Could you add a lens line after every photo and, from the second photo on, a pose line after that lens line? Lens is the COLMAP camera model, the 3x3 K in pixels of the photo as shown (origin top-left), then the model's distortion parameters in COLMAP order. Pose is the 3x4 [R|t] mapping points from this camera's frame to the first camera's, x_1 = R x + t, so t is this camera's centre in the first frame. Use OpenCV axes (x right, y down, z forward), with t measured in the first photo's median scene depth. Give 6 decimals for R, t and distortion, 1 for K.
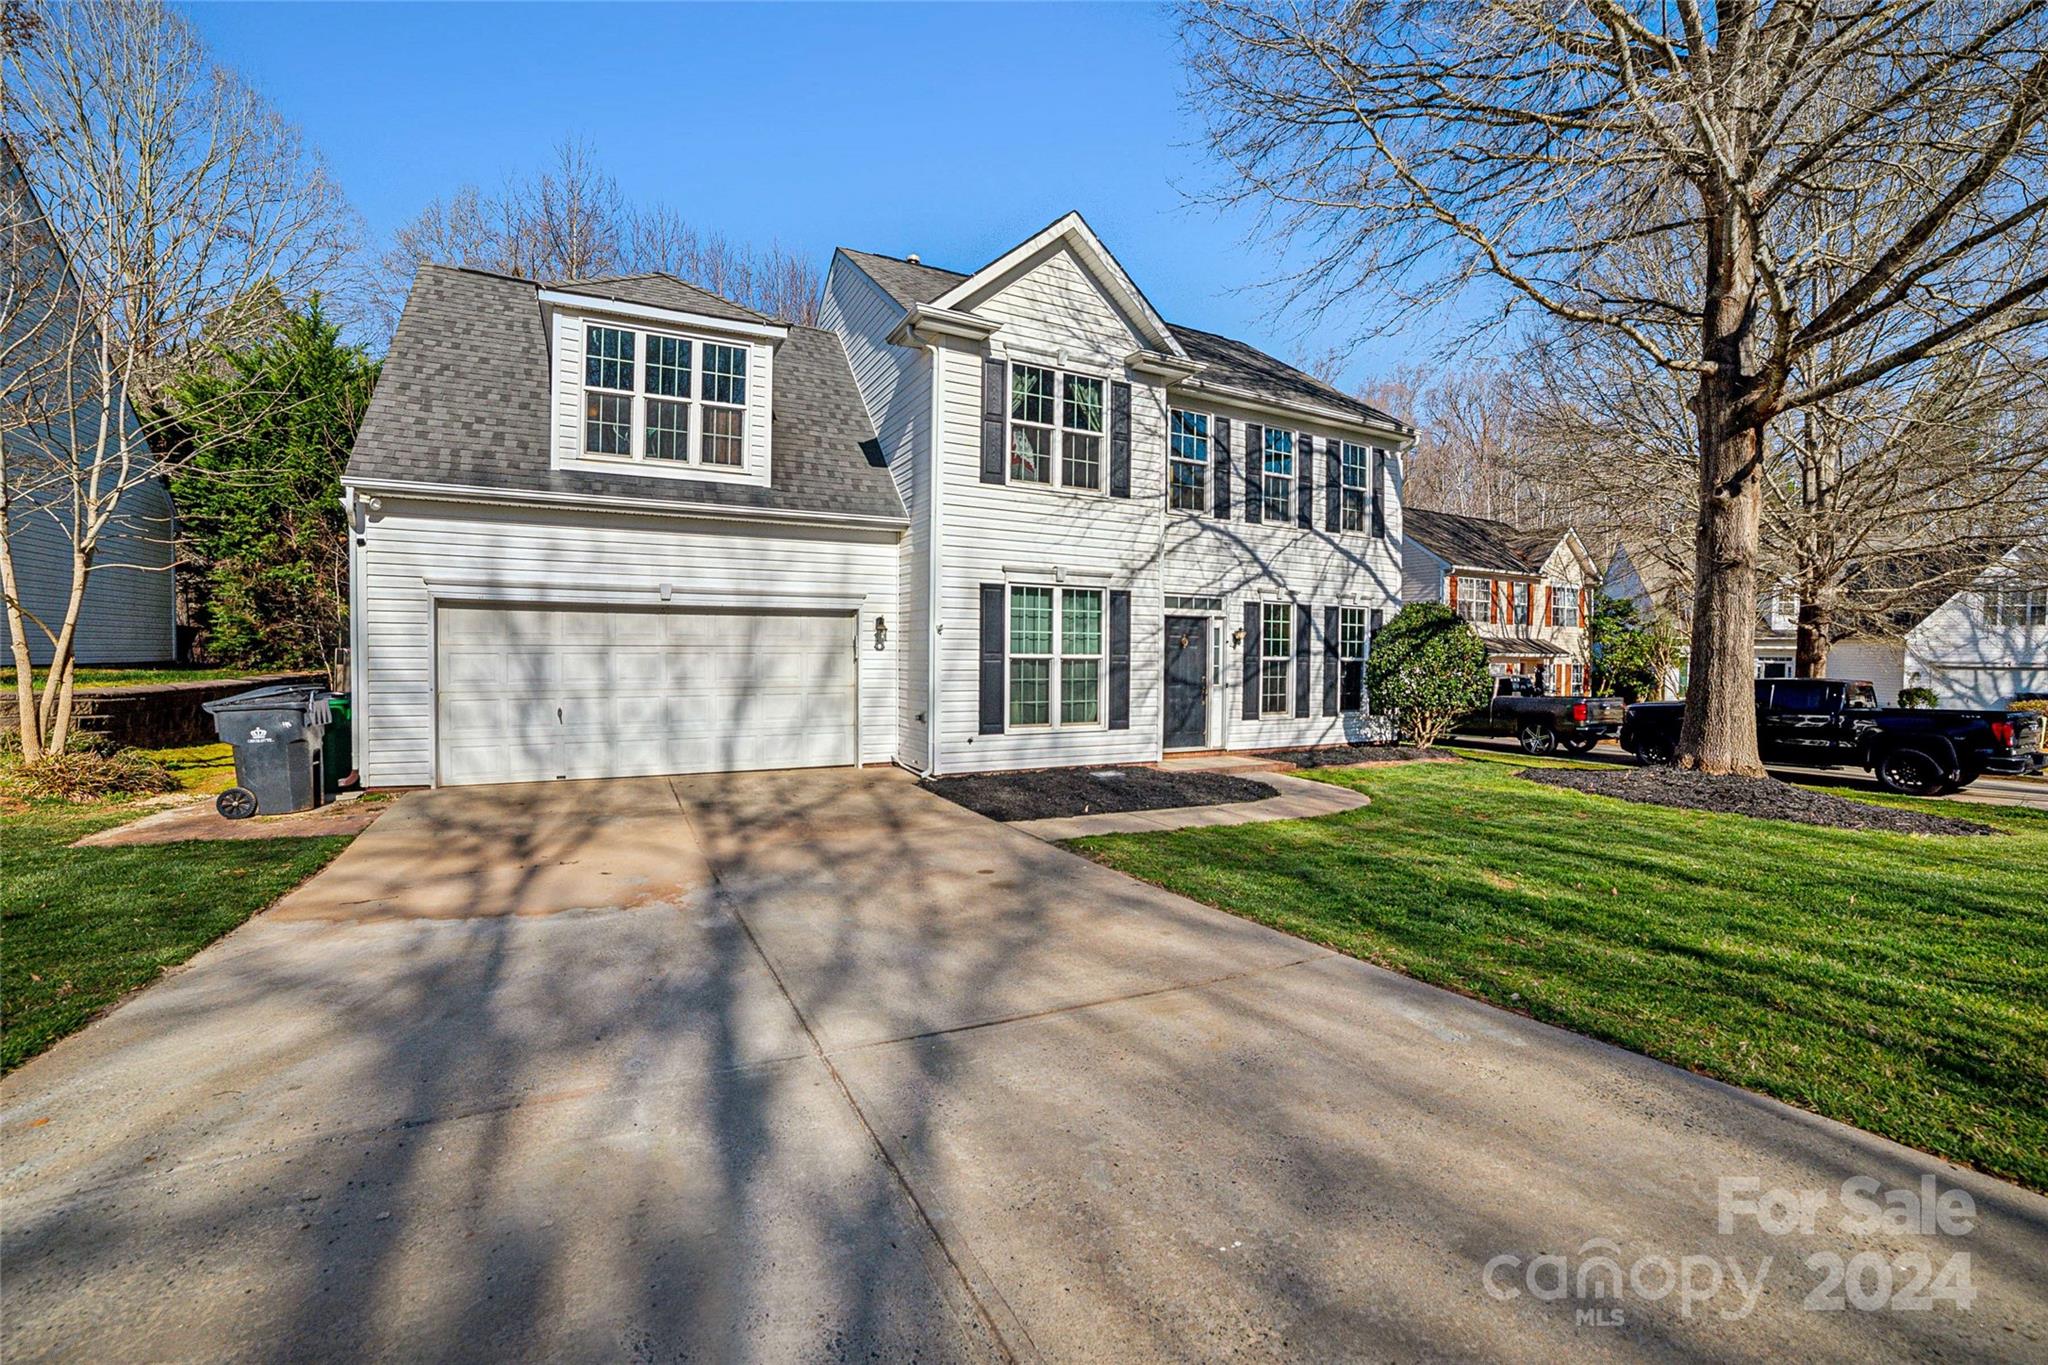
lens RADIAL K [[866.6, 0, 1010.3], [0, 866.6, 666.1], [0, 0, 1]] dist [-0.074730, 0.023397]
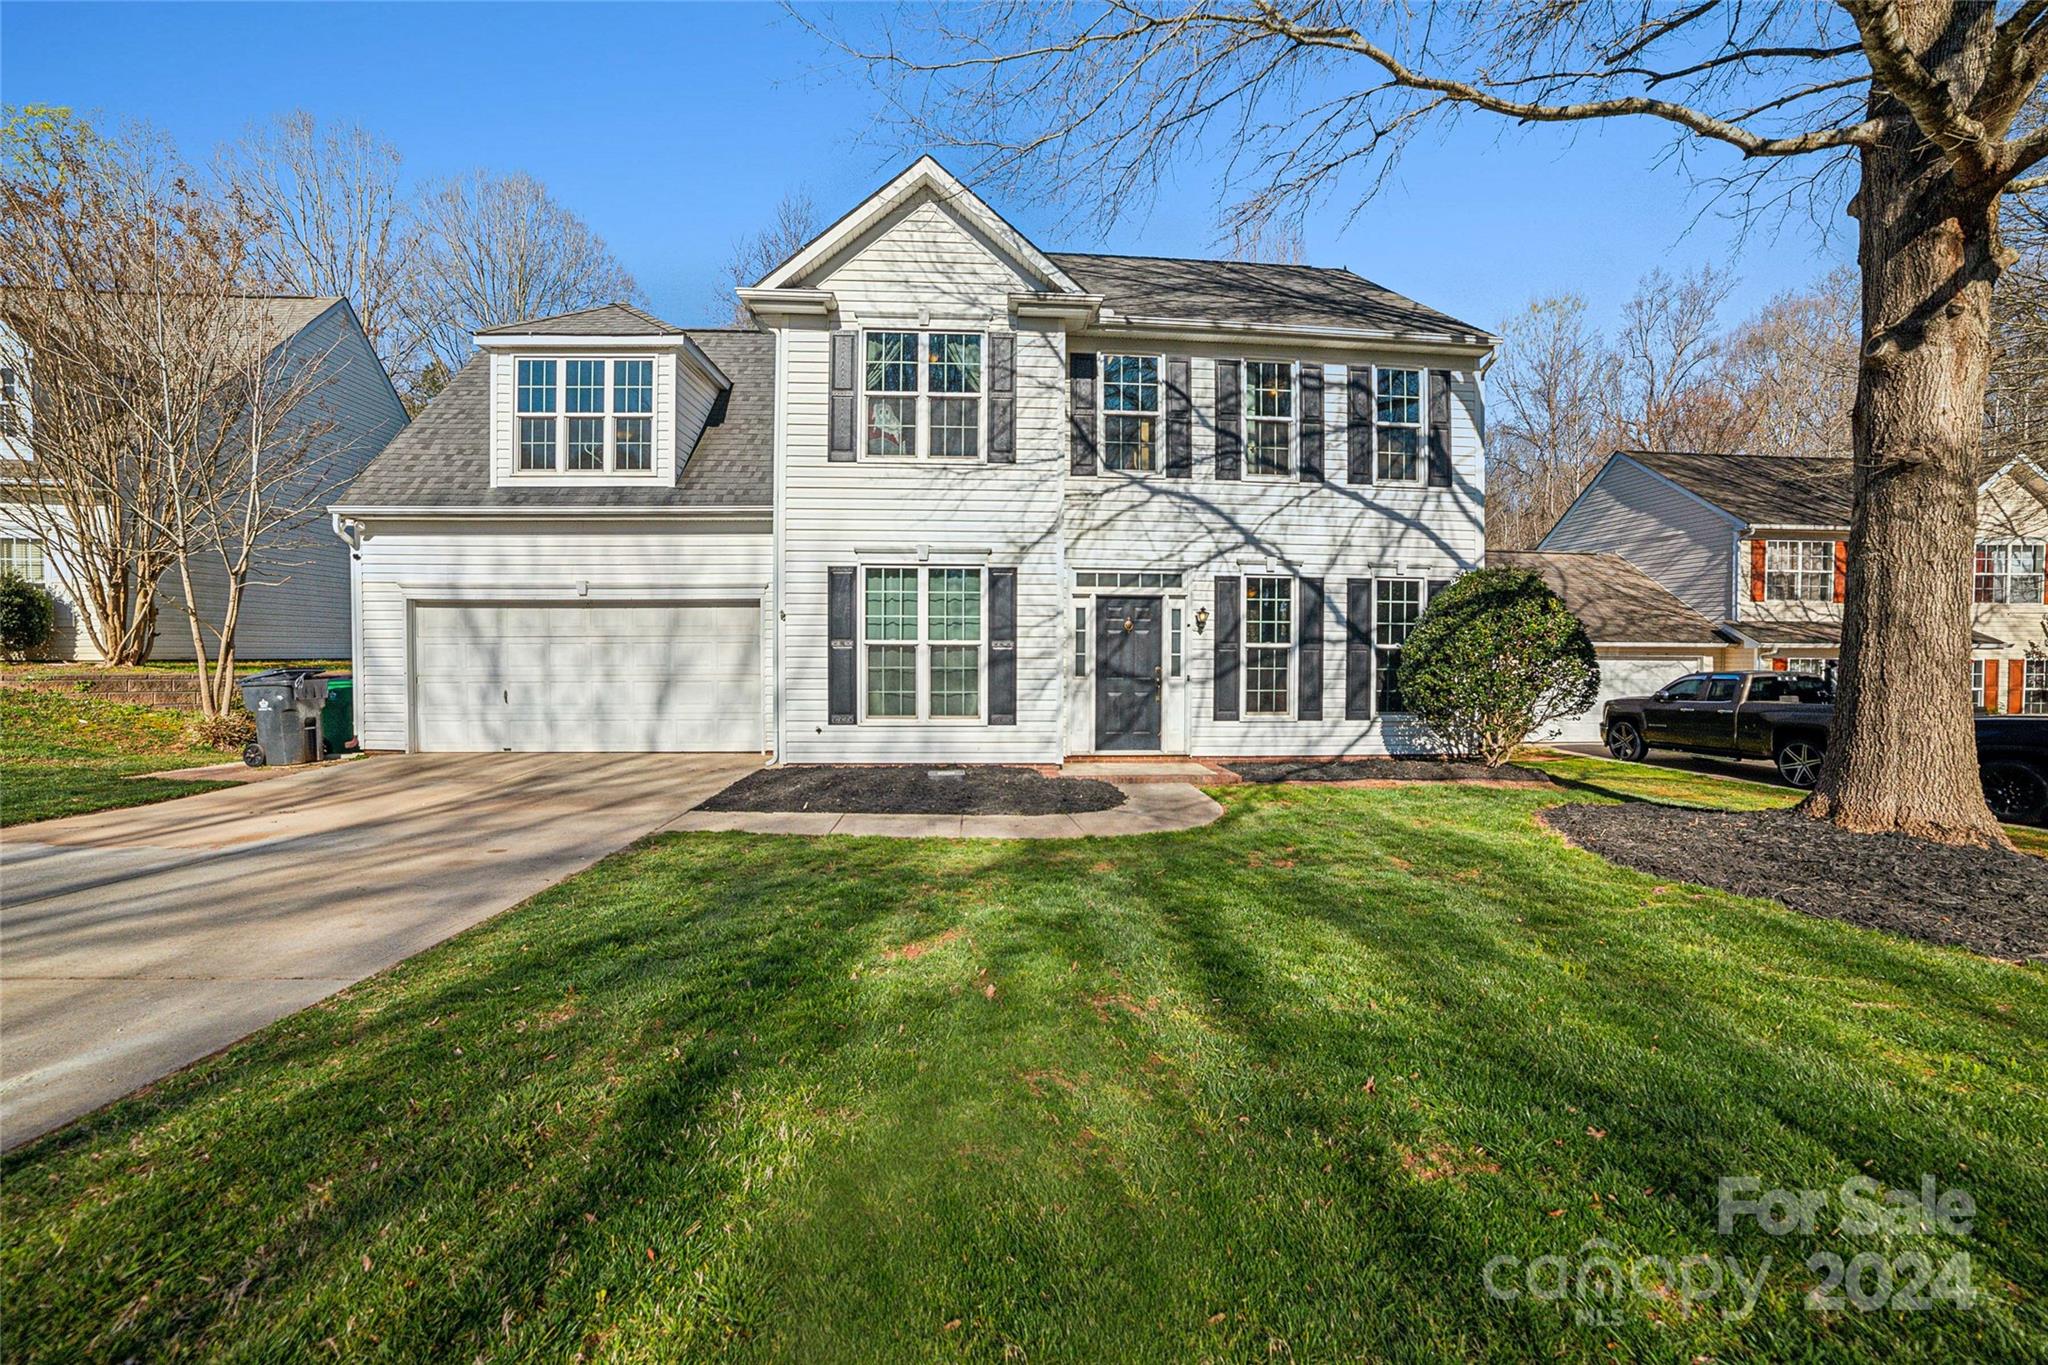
lens RADIAL K [[841.2, 0, 1020.9], [0, 841.2, 669.6], [0, 0, 1]] dist [-0.073232, 0.027309]
pose [[0.911667, 0.001563, -0.410926, 0.499712], [-0.001717, 0.999999, -0.000005, 0.016582], [0.410925, 0.000710, 0.911669, 0.223411]]
